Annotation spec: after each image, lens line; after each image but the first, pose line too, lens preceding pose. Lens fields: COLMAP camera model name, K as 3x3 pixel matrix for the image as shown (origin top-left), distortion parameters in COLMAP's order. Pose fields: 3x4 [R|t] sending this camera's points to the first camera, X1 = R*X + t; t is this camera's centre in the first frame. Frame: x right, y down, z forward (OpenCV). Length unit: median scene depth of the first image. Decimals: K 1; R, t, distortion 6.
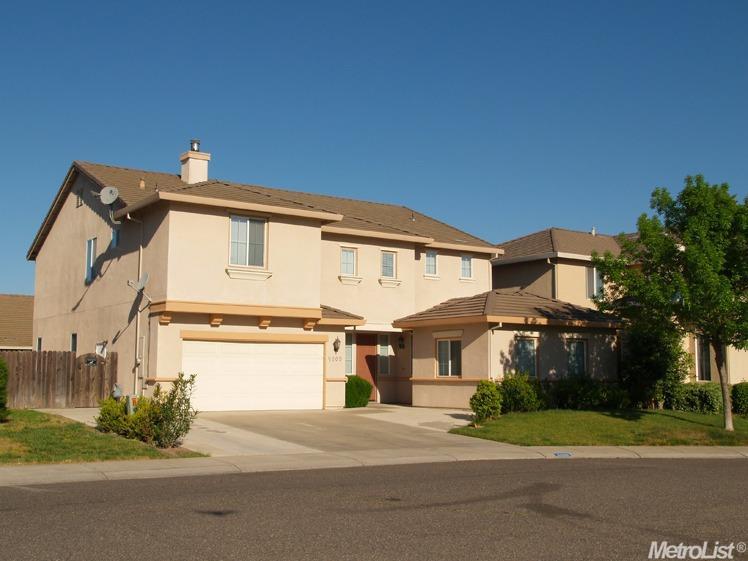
lens RADIAL K [[865.8, 0, 374.0], [0, 865.8, 280.5], [0, 0, 1]] dist [0.012965, 0.014773]
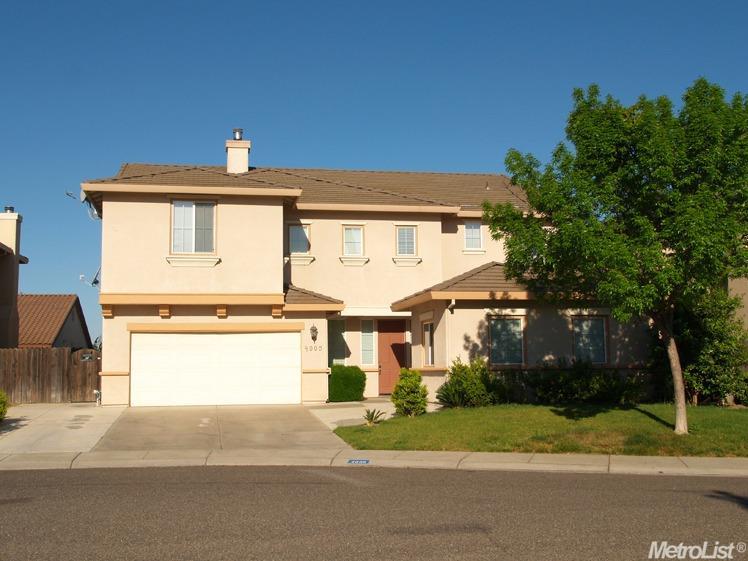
lens RADIAL K [[865.8, 0, 374.0], [0, 865.8, 280.5], [0, 0, 1]] dist [0.012965, 0.014773]
pose [[0.914269, -0.056766, -0.401110, 0.392355], [0.059481, 0.998213, -0.005692, 0.029229], [0.400717, -0.018655, 0.916012, 0.201685]]
